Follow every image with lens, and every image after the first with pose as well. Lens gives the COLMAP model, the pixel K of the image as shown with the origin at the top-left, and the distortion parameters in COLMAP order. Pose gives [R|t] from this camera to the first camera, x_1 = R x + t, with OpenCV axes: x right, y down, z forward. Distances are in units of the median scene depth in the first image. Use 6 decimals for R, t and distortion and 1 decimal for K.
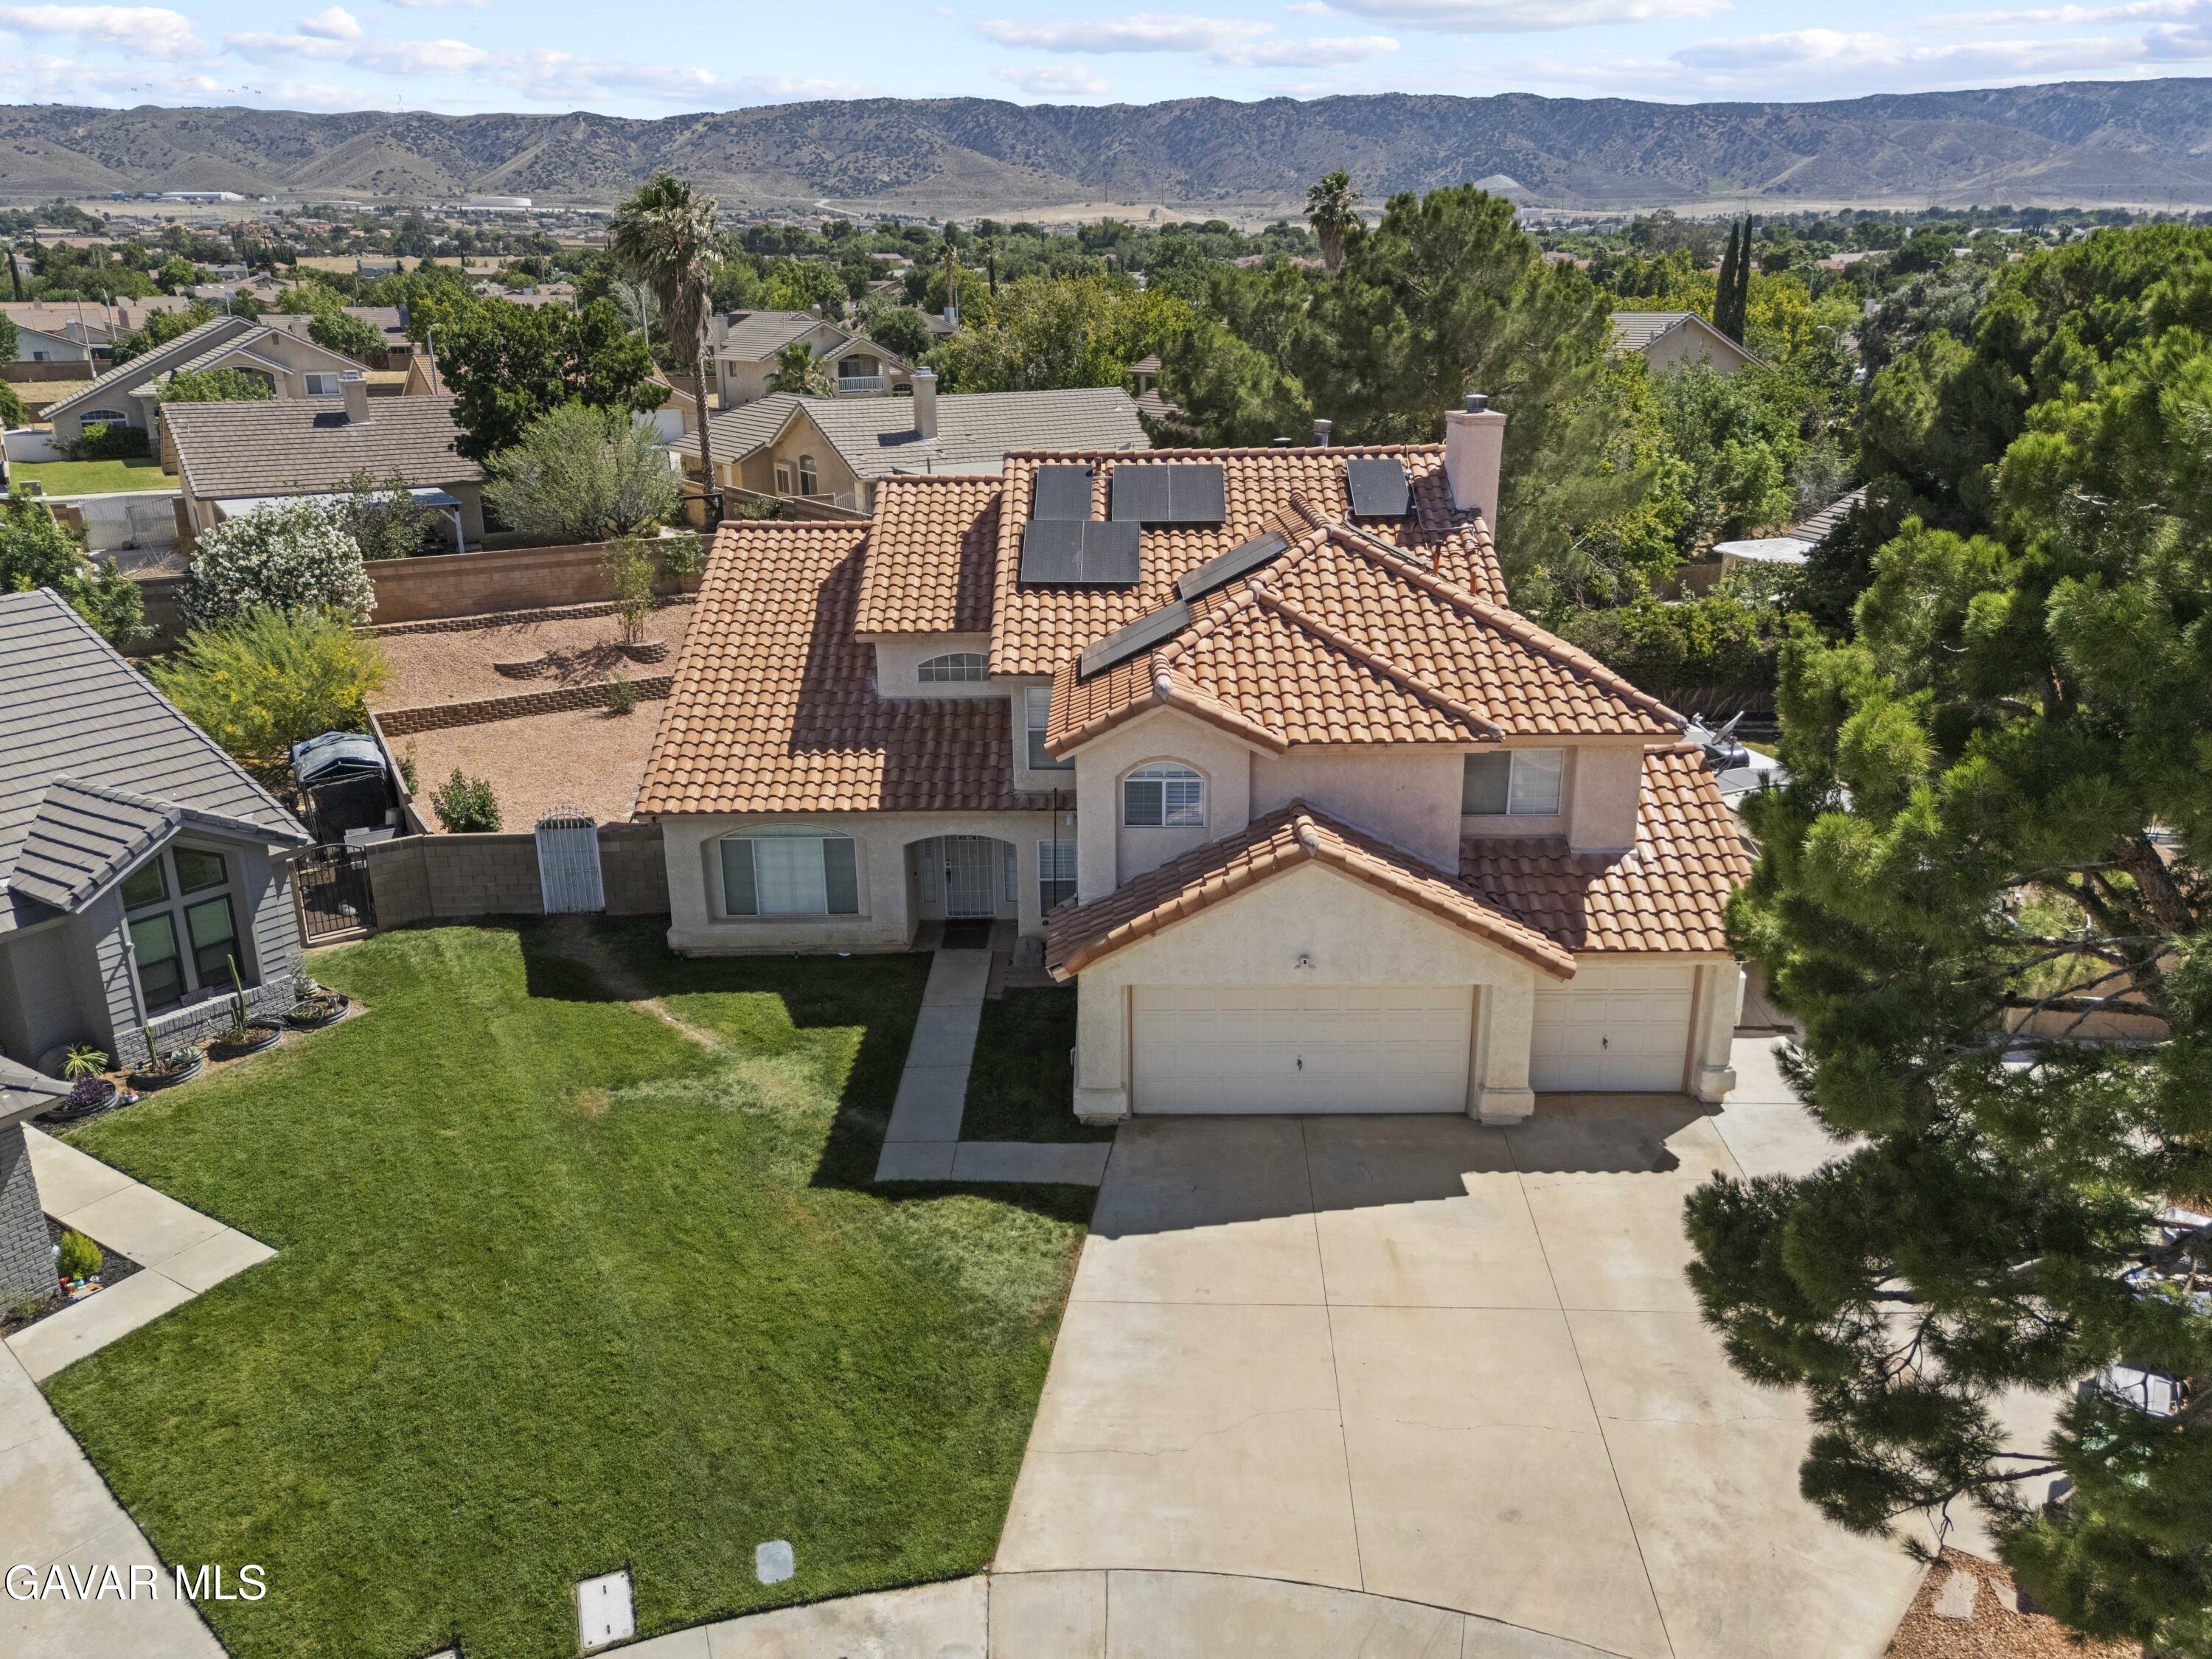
lens RADIAL K [[1622.9, 0, 1106.0], [0, 1622.9, 829.5], [0, 0, 1]] dist [0.061278, -0.051706]
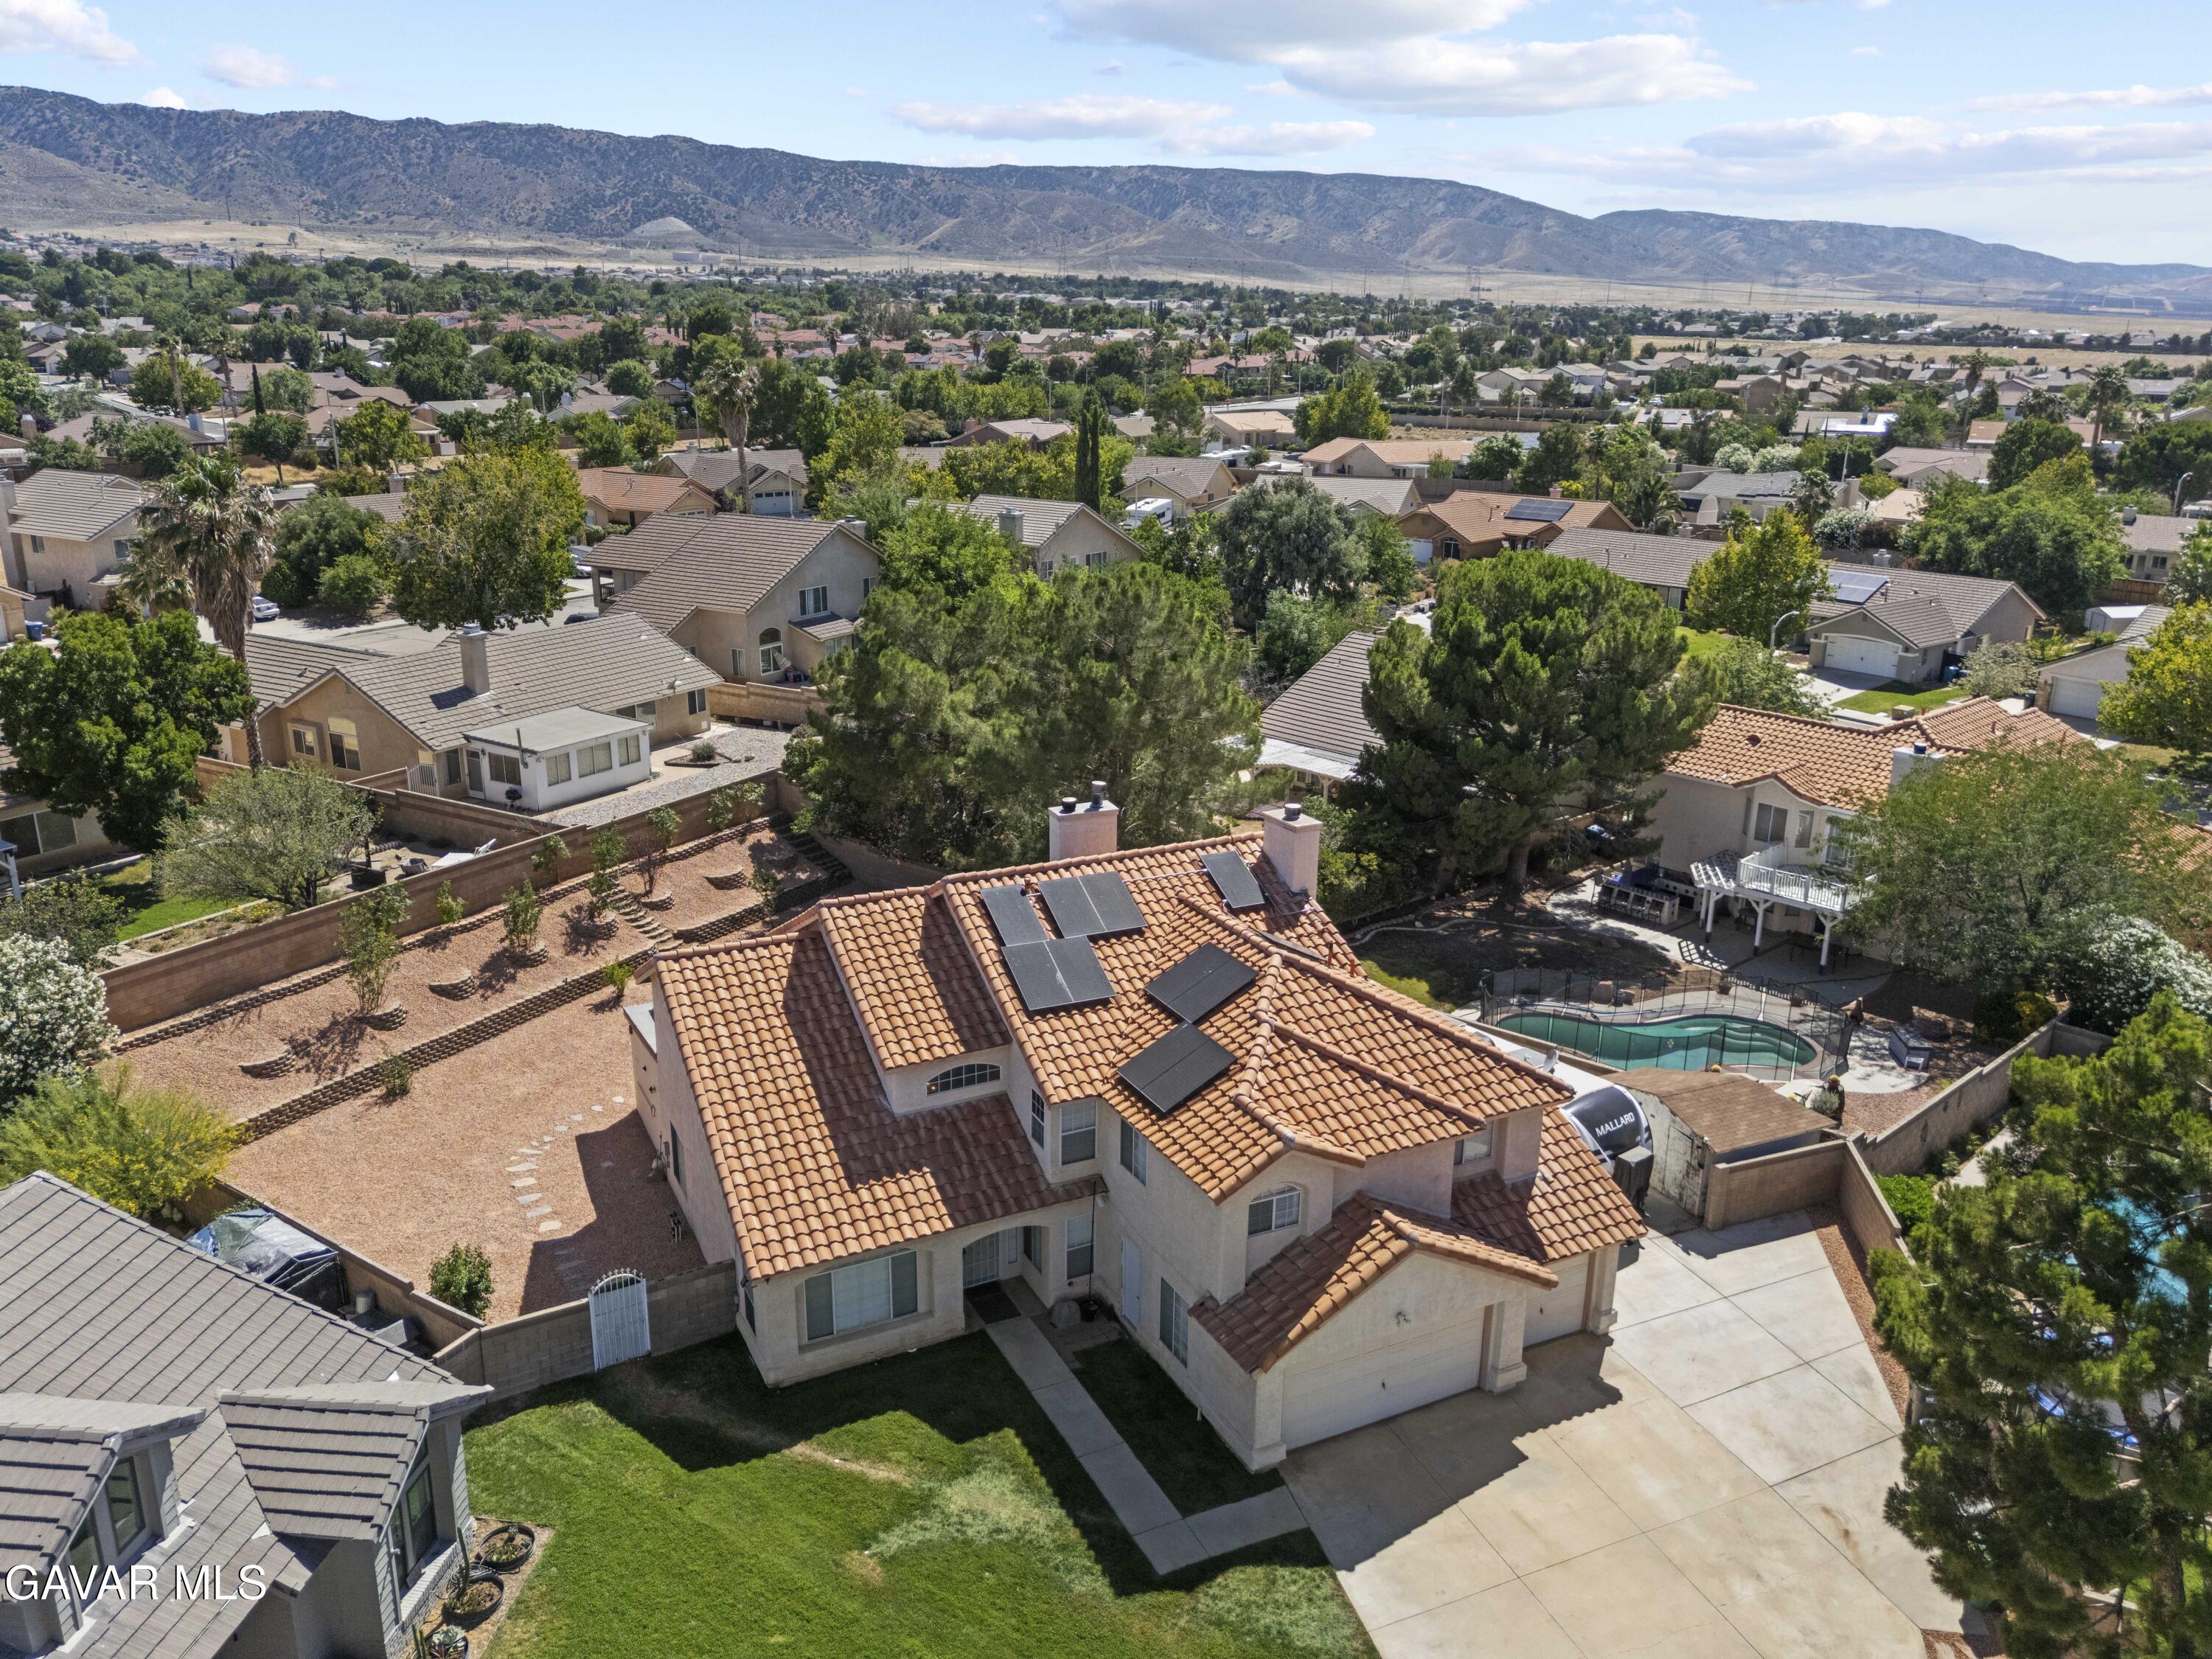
lens RADIAL K [[1633.9, 0, 1107.7], [0, 1633.9, 805.4], [0, 0, 1]] dist [0.064522, -0.061210]
pose [[0.891378, -0.104496, 0.441050, -0.562383], [0.119914, 0.992759, -0.007142, -0.310362], [-0.437110, 0.059254, 0.897454, -0.145988]]
